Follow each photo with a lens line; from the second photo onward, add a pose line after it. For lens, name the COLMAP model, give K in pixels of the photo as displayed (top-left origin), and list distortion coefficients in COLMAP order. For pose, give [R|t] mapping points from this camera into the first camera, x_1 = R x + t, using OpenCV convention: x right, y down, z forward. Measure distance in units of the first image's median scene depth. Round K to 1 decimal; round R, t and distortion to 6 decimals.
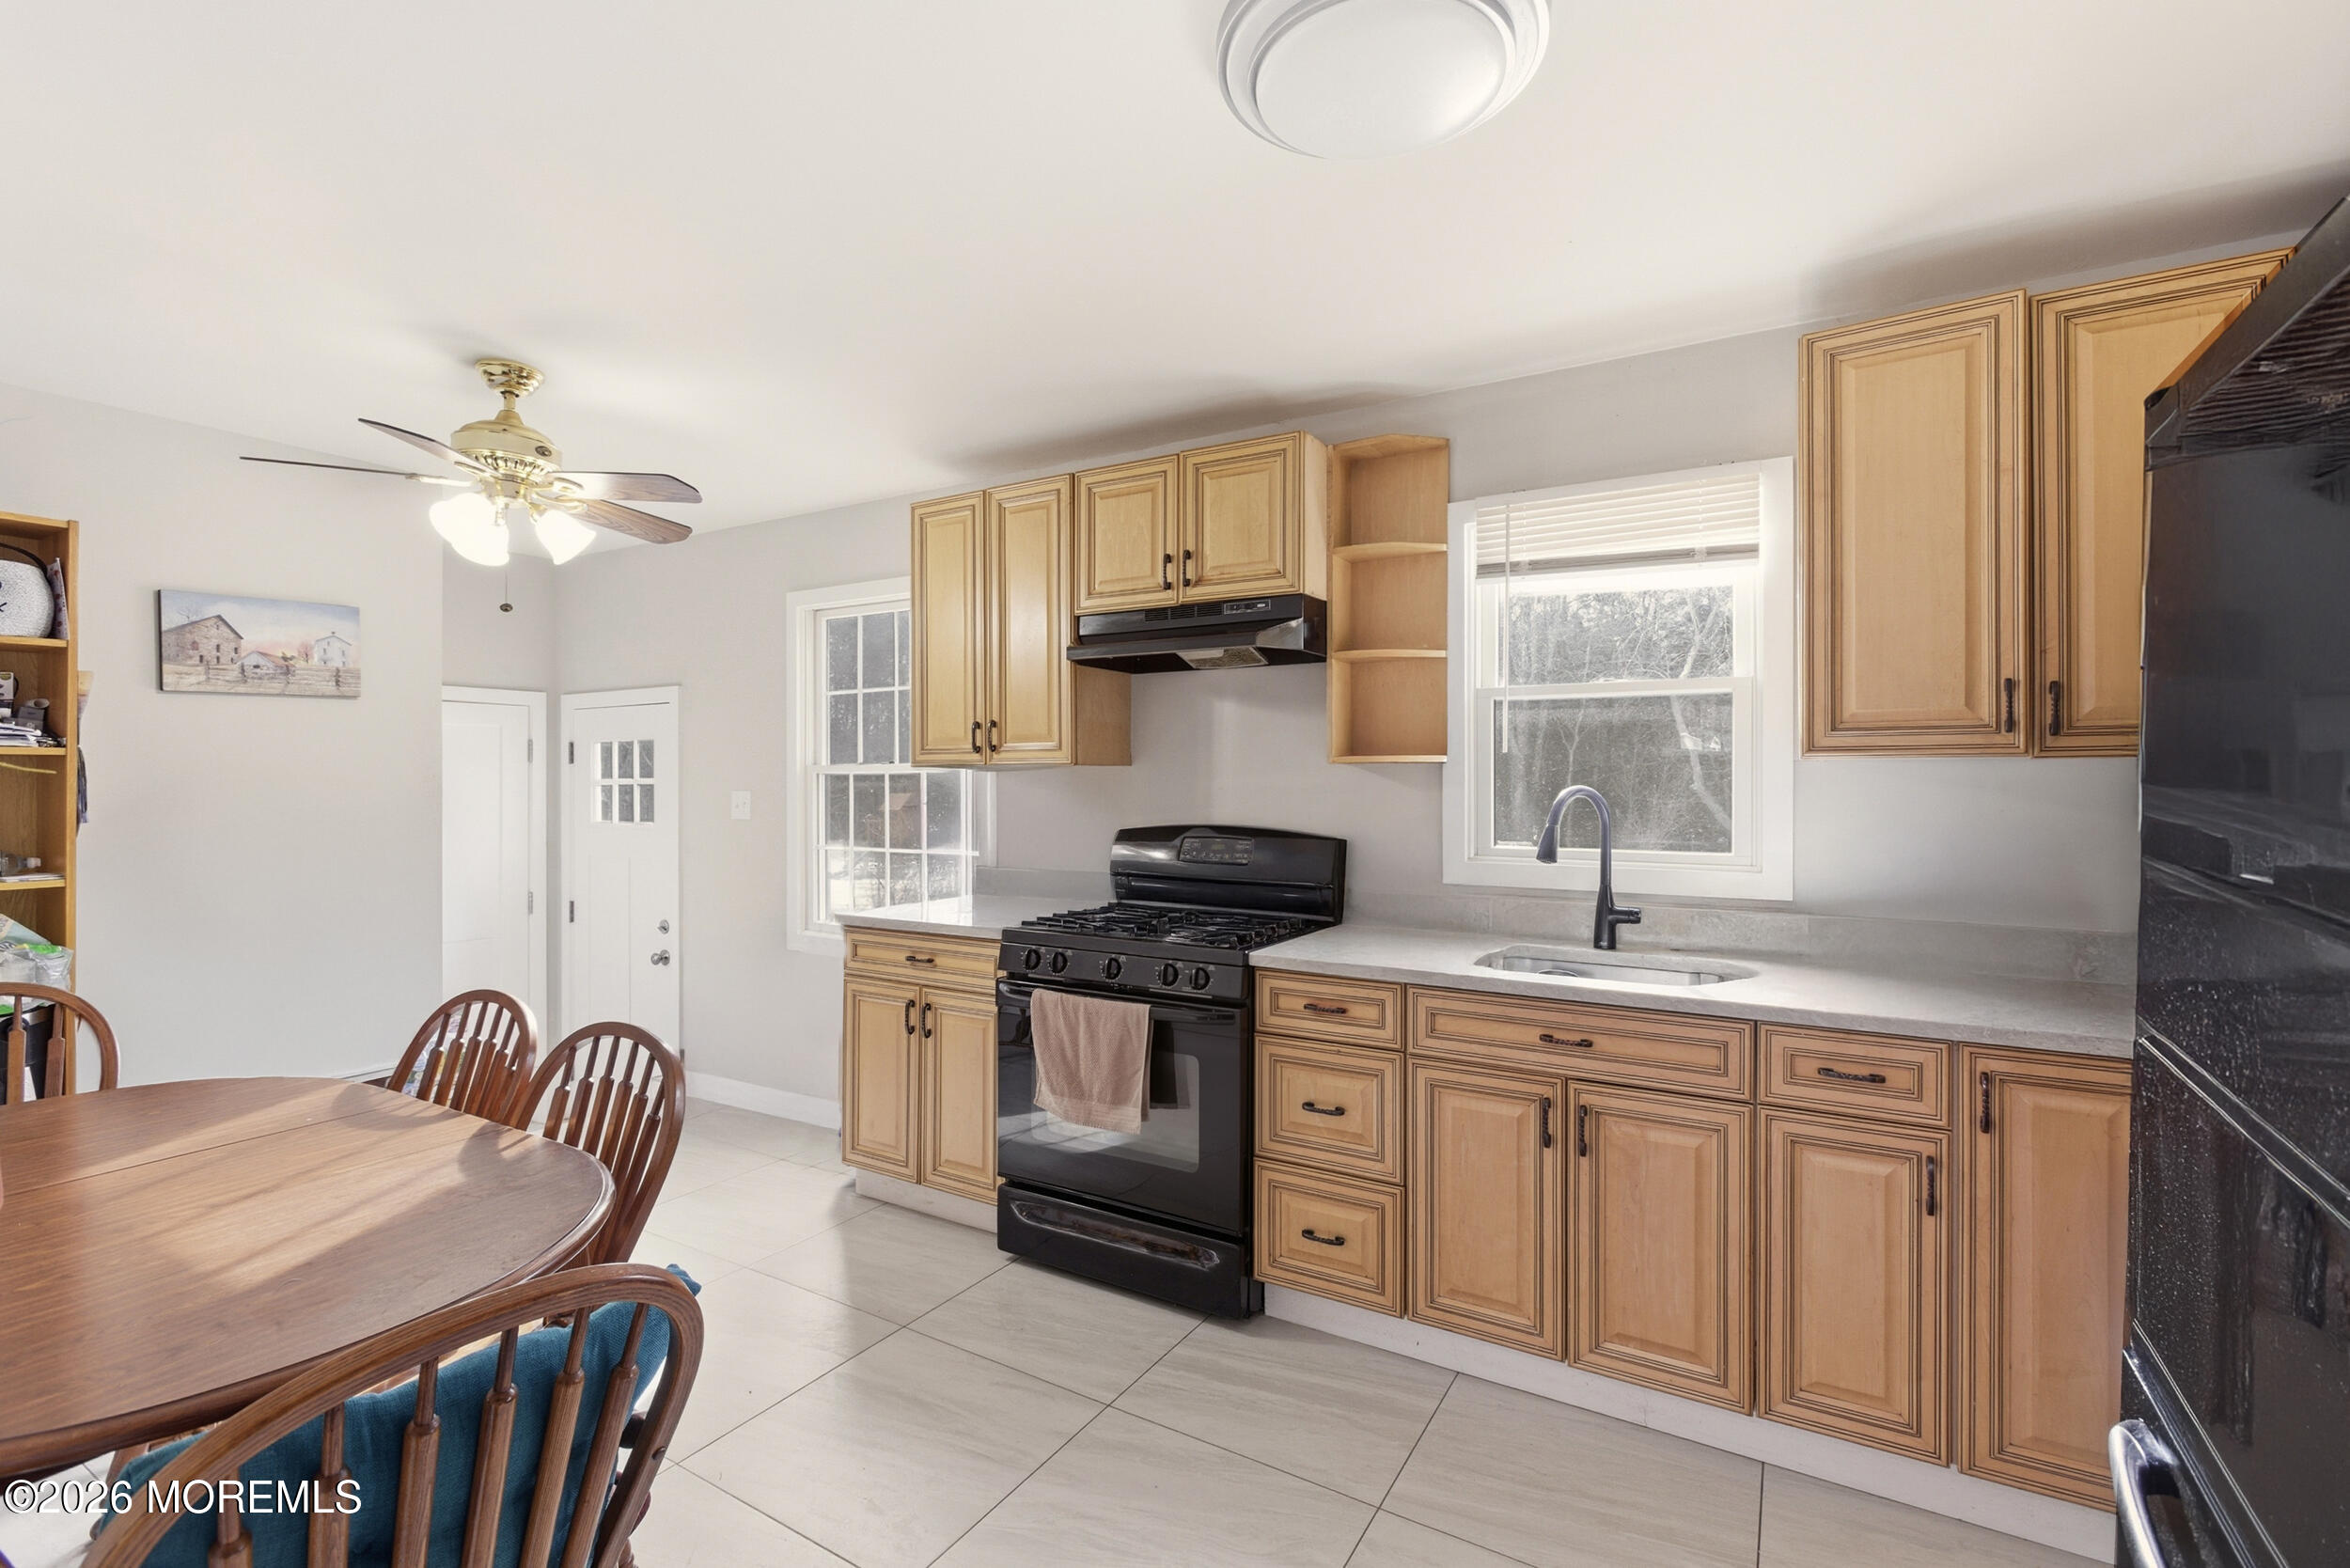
lens RADIAL K [[1054.1, 0, 1176.6], [0, 1054.1, 780.4], [0, 0, 1]] dist [-0.005107, 0.001047]
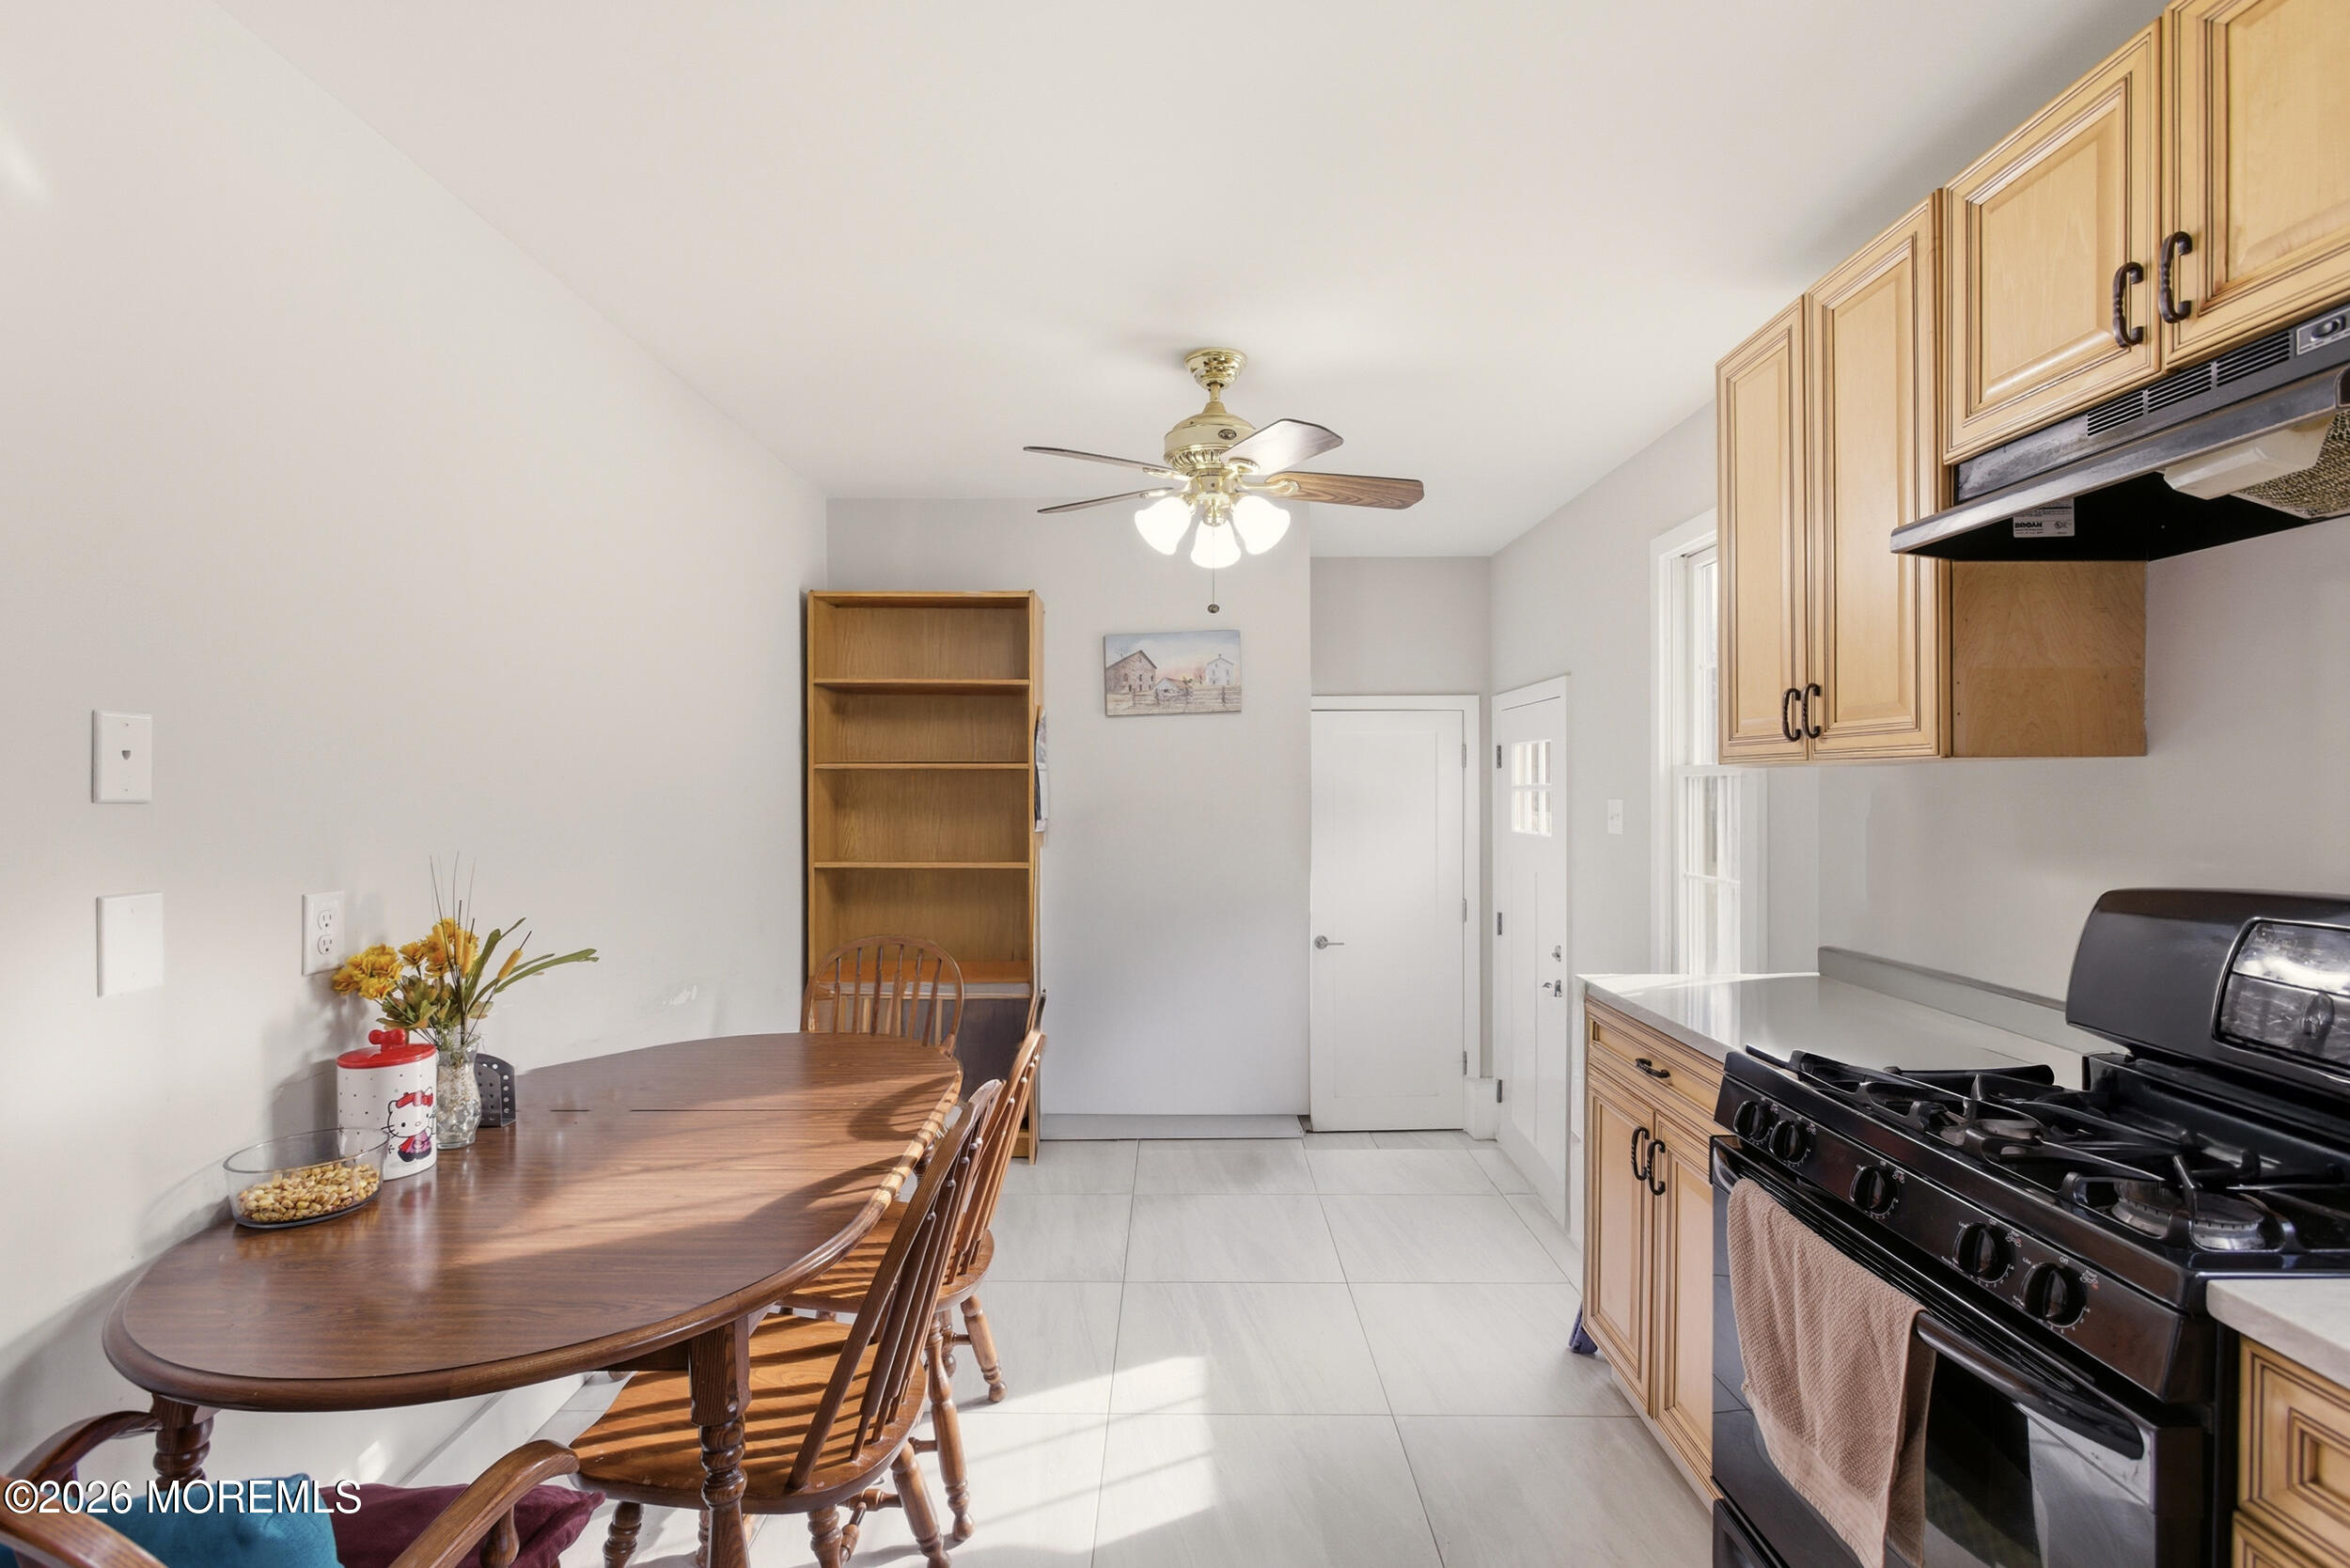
lens RADIAL K [[1054.1, 0, 1168.5], [0, 1054.1, 791.5], [0, 0, 1]] dist [-0.005107, 0.001047]
pose [[0.506537, 0.003536, -0.862211, 0.156119], [0.002605, 0.999981, 0.005631, -0.001781], [0.862214, -0.005098, 0.506518, 0.422699]]
